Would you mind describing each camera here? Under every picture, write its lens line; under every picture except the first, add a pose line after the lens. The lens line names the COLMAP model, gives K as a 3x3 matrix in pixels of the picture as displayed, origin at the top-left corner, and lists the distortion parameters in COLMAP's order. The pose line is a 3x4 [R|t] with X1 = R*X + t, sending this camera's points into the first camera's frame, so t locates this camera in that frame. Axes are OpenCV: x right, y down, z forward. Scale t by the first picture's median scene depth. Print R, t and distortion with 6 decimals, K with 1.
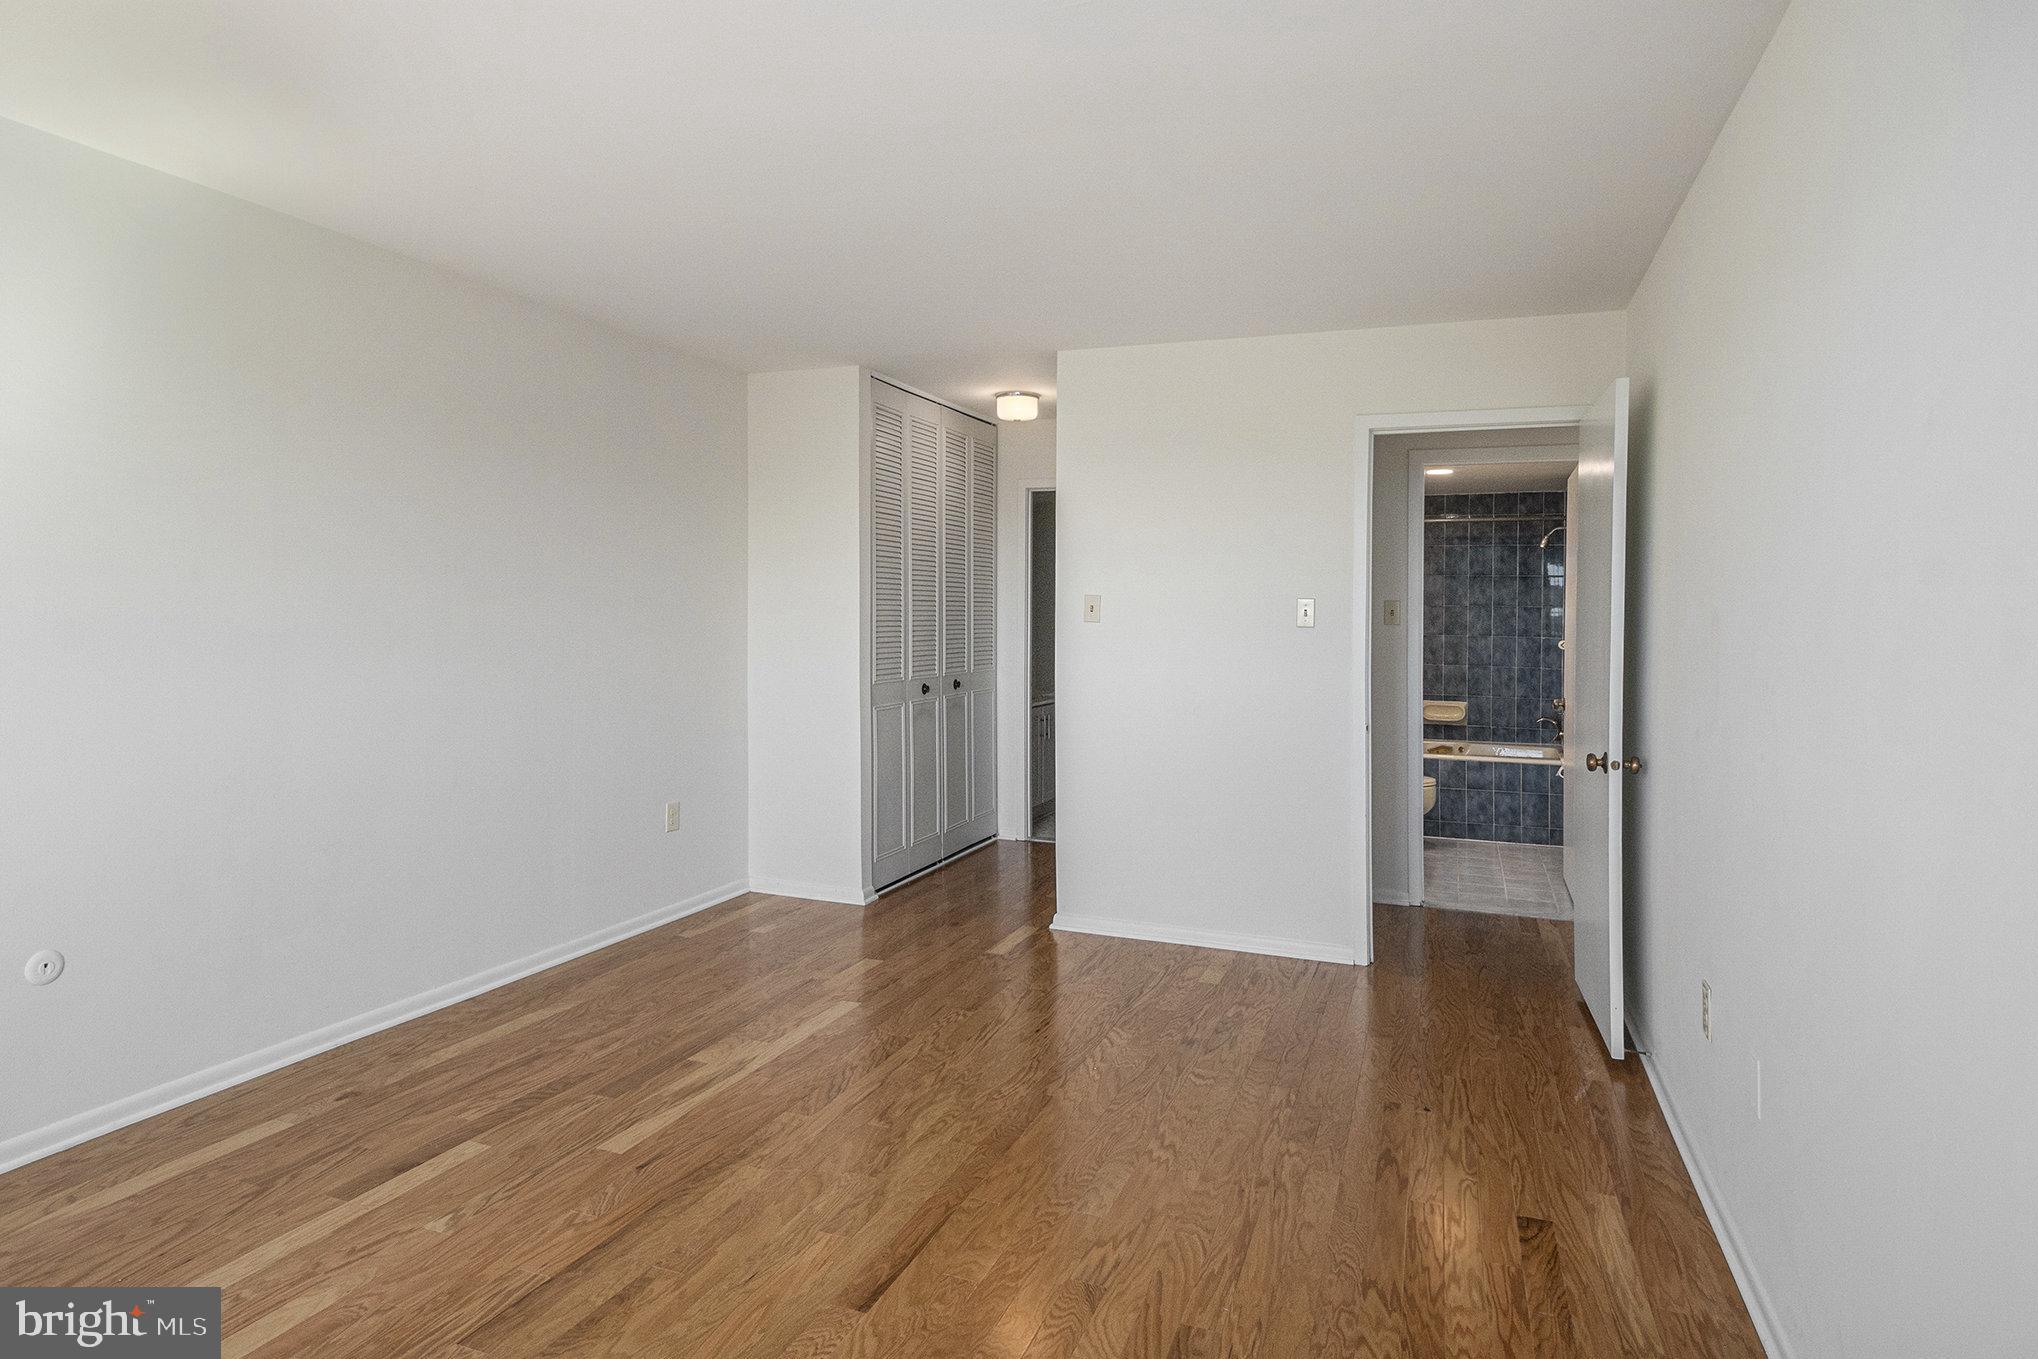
lens RADIAL K [[1115.5, 0, 1067.8], [0, 1115.5, 674.9], [0, 0, 1]] dist [-0.007915, -0.005121]
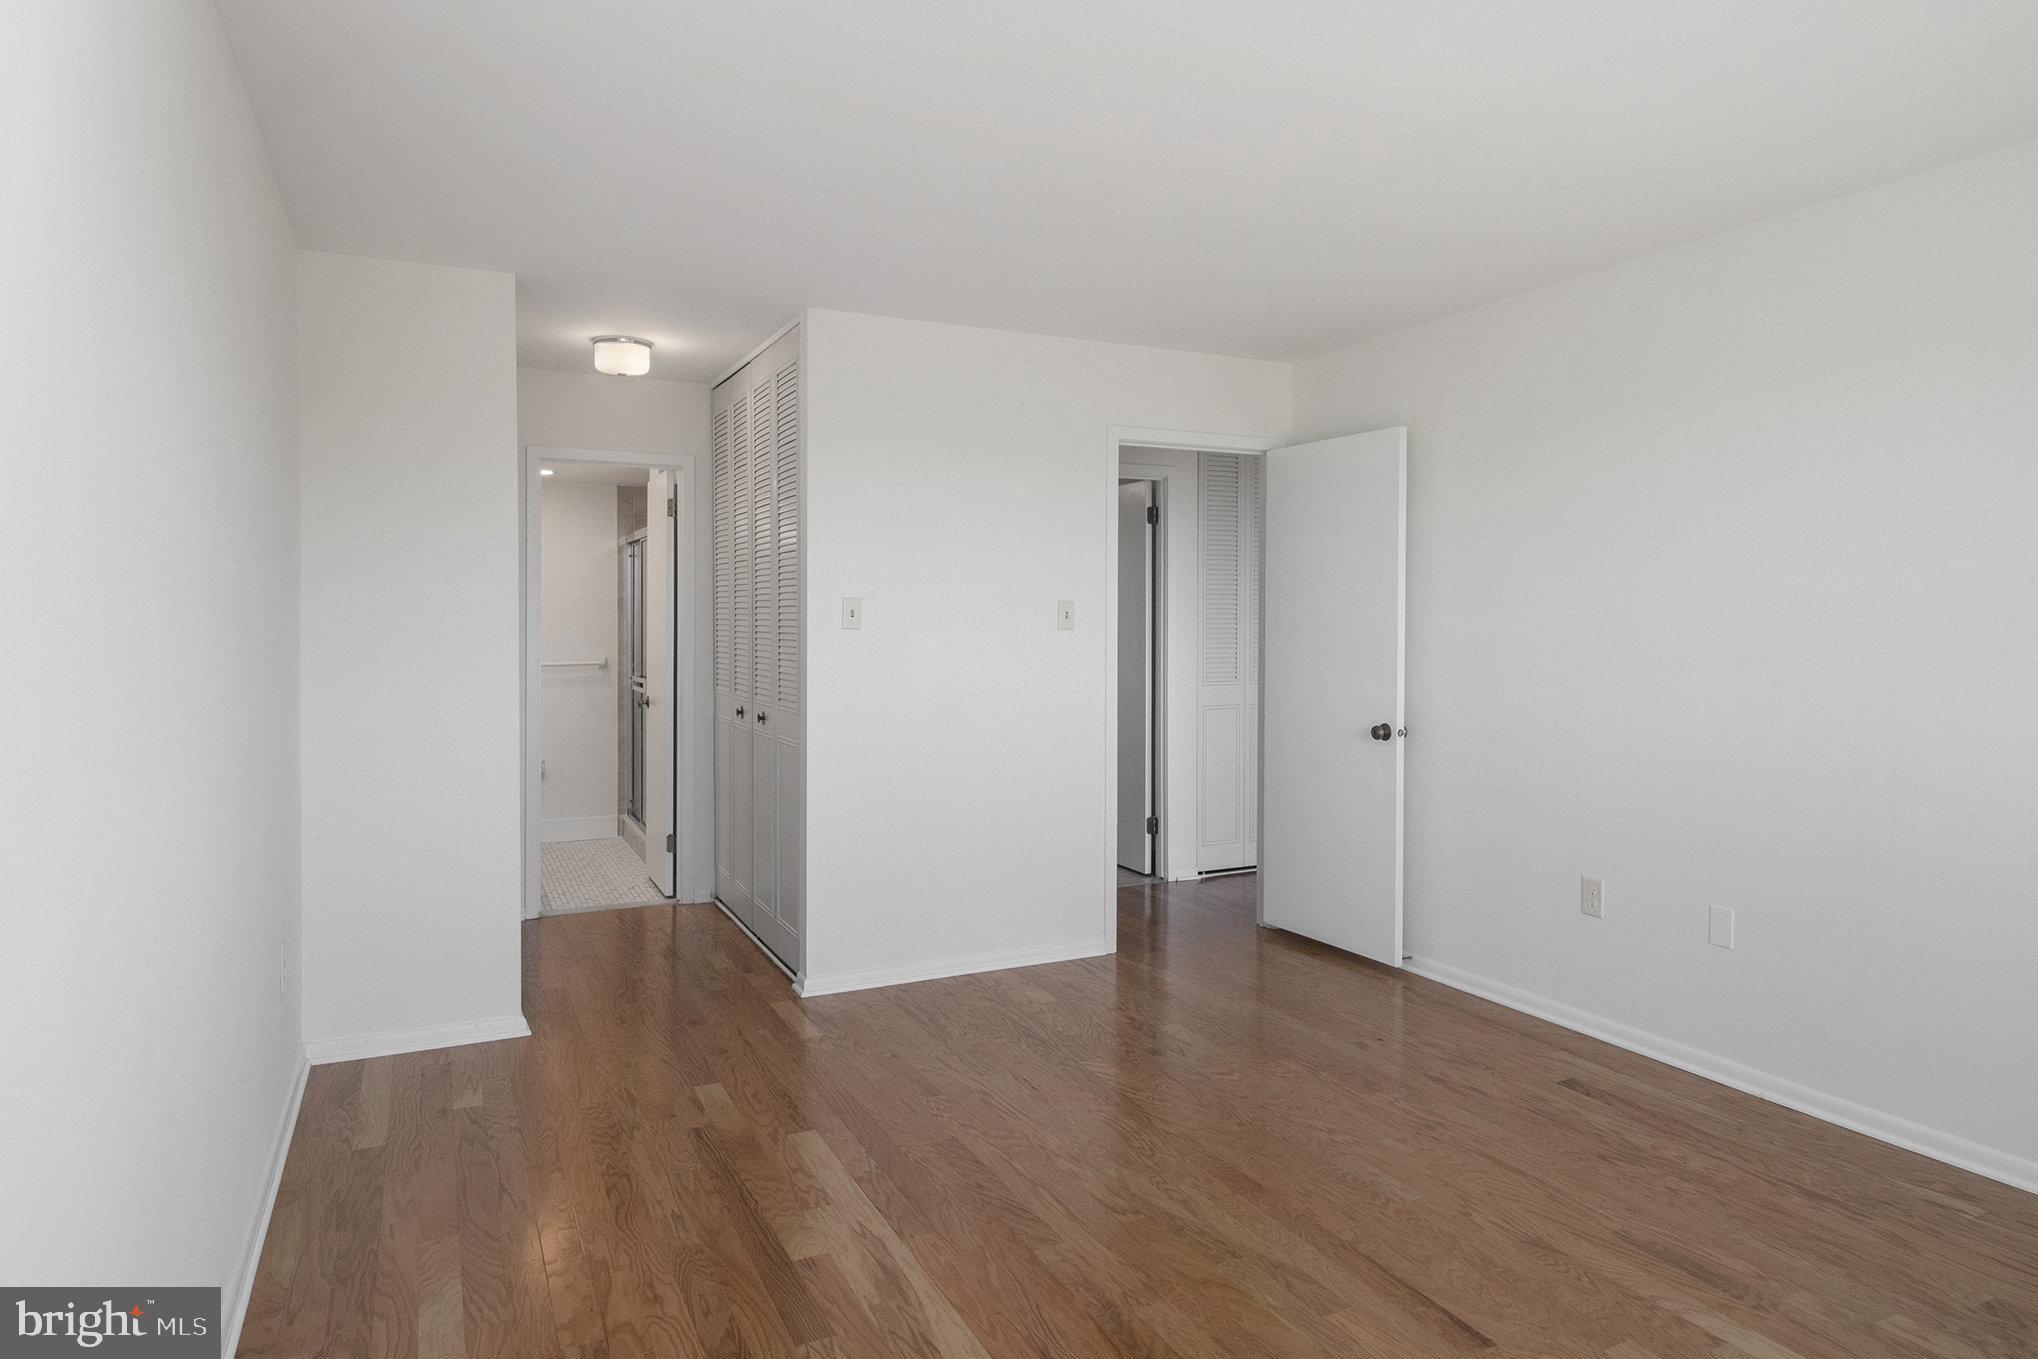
lens RADIAL K [[1194.5, 0, 1030.0], [0, 1194.5, 677.2], [0, 0, 1]] dist [-0.003794, -0.002175]
pose [[0.688823, -0.045619, 0.723493, -0.799597], [0.044330, 0.998801, 0.020772, -0.033984], [-0.723573, 0.017764, 0.690020, 0.378757]]
